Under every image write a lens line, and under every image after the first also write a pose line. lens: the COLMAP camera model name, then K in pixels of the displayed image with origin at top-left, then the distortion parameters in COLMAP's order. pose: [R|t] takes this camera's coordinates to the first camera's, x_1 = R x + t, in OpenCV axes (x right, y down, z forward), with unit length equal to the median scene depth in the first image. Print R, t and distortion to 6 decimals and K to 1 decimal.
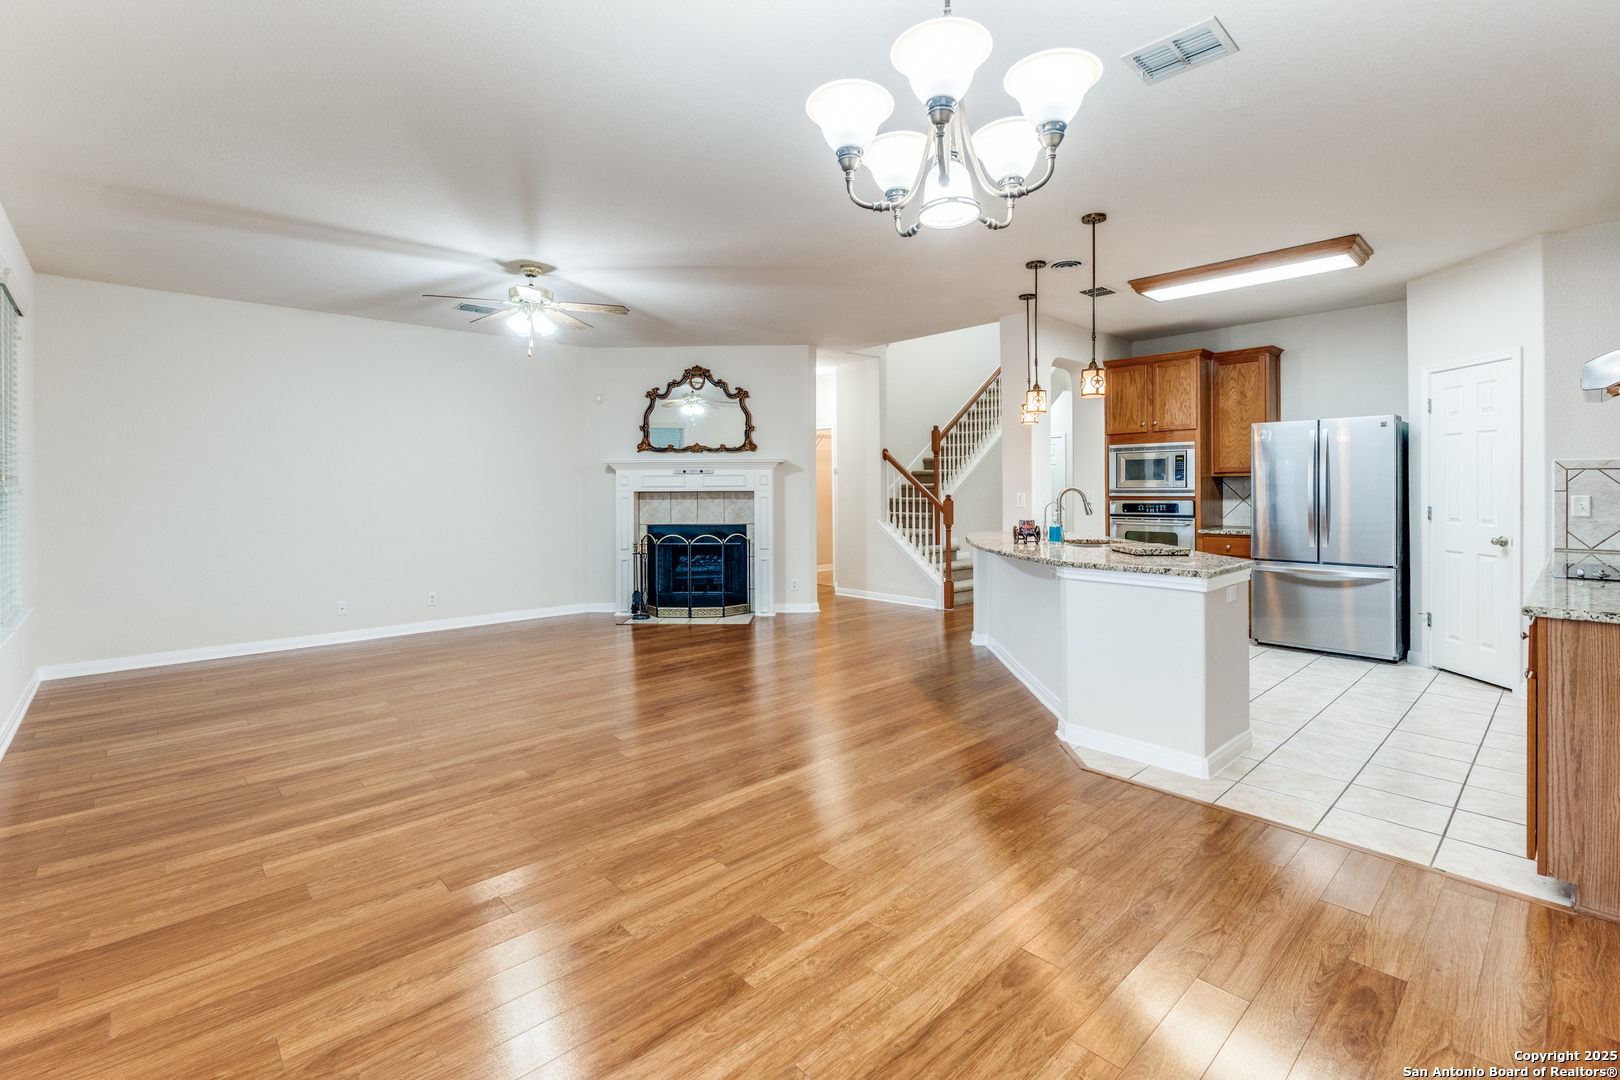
lens RADIAL K [[728.8, 0, 807.6], [0, 728.8, 499.2], [0, 0, 1]] dist [-0.006514, -0.000548]
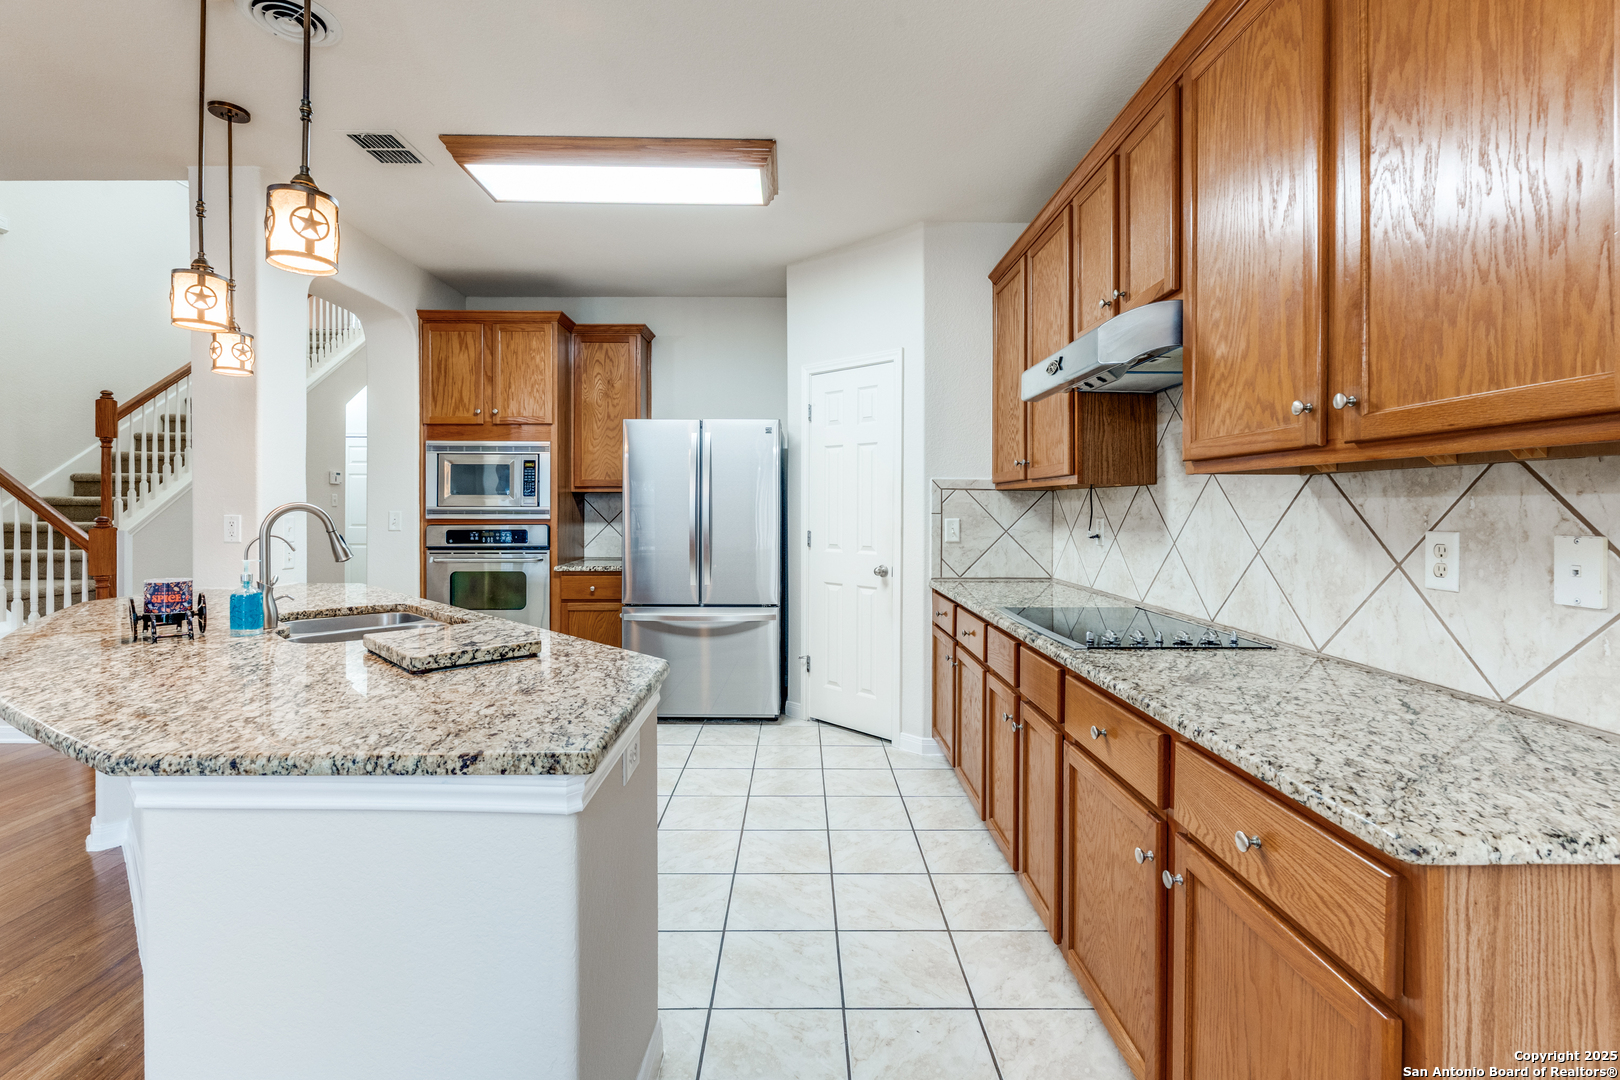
lens RADIAL K [[728.8, 0, 807.6], [0, 728.8, 499.2], [0, 0, 1]] dist [-0.006514, -0.000548]
pose [[0.674694, 0.014933, 0.737946, 0.183277], [0.004193, 0.999702, -0.024063, -0.005365], [-0.738085, 0.019329, 0.674430, 0.345684]]
